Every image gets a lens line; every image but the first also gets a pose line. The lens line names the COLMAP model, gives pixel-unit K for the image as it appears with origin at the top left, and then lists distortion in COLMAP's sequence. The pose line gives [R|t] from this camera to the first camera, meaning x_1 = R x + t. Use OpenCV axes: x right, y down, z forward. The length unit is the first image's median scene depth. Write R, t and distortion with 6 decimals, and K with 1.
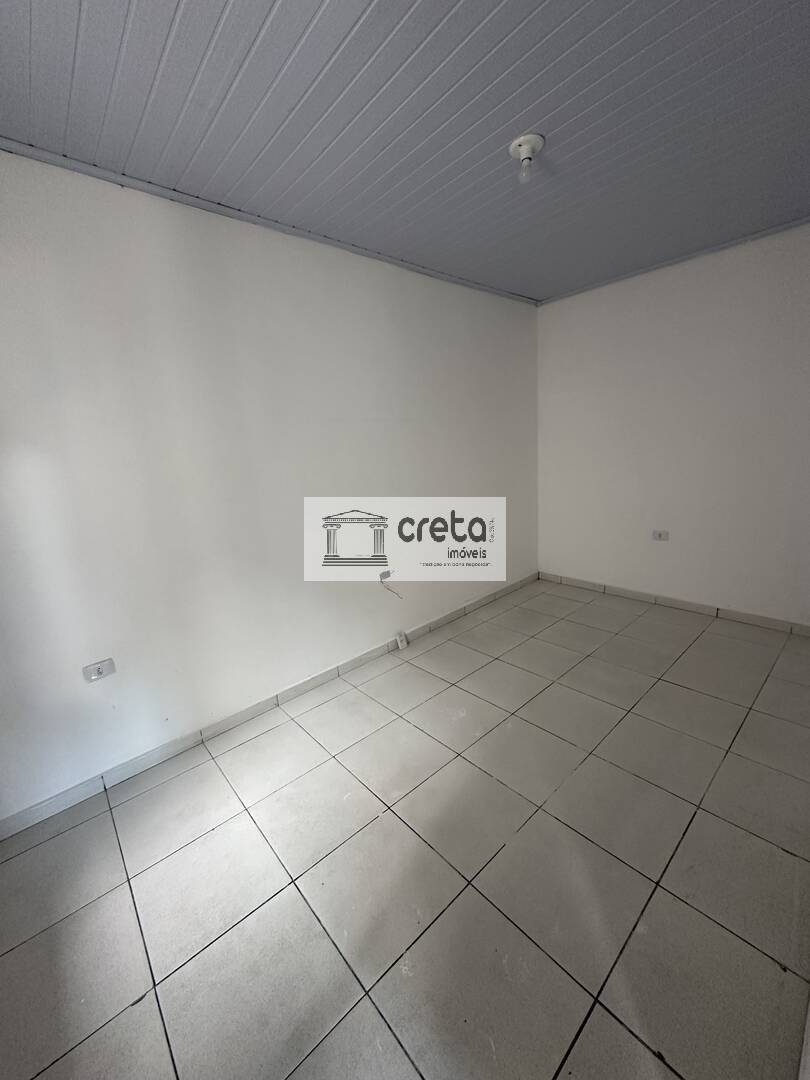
lens RADIAL K [[430.2, 0, 402.5], [0, 430.2, 539.8], [0, 0, 1]] dist [-0.001364, 0.000281]
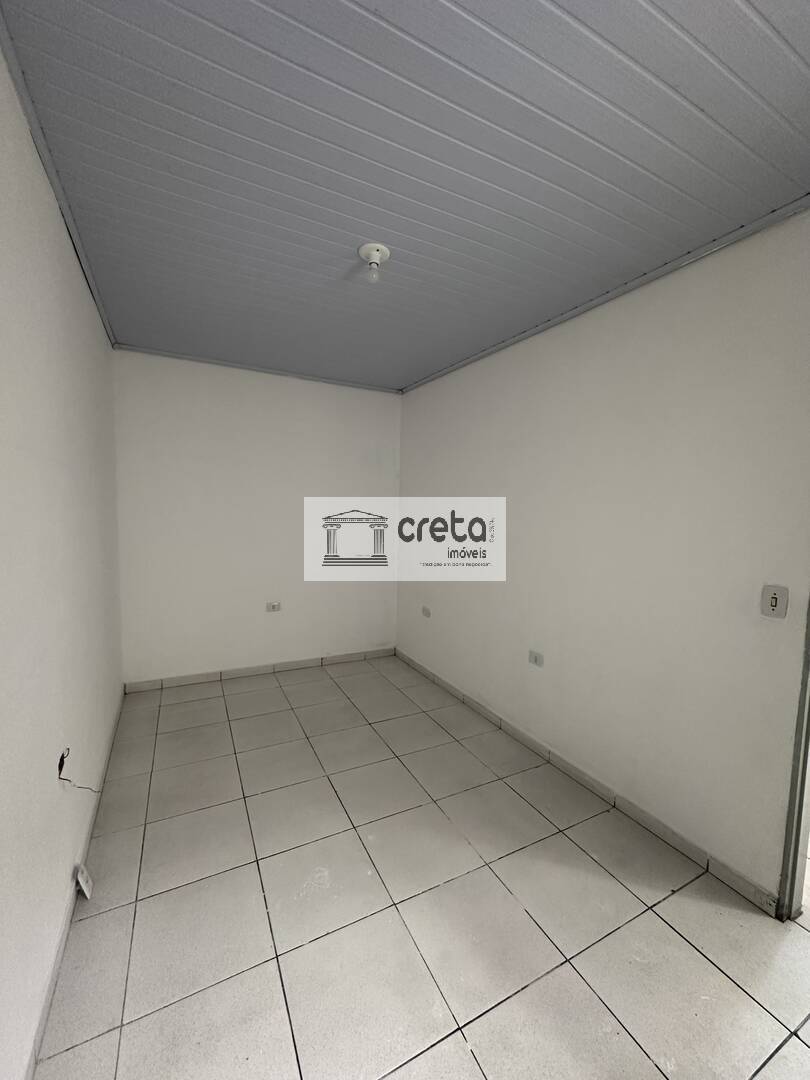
lens RADIAL K [[430.2, 0, 402.5], [0, 430.2, 539.8], [0, 0, 1]] dist [-0.001364, 0.000281]
pose [[0.242347, 0.004350, 0.970180, -0.401458], [0.170051, 0.984319, -0.046892, -0.076072], [-0.955171, 0.176344, 0.237807, 0.433014]]
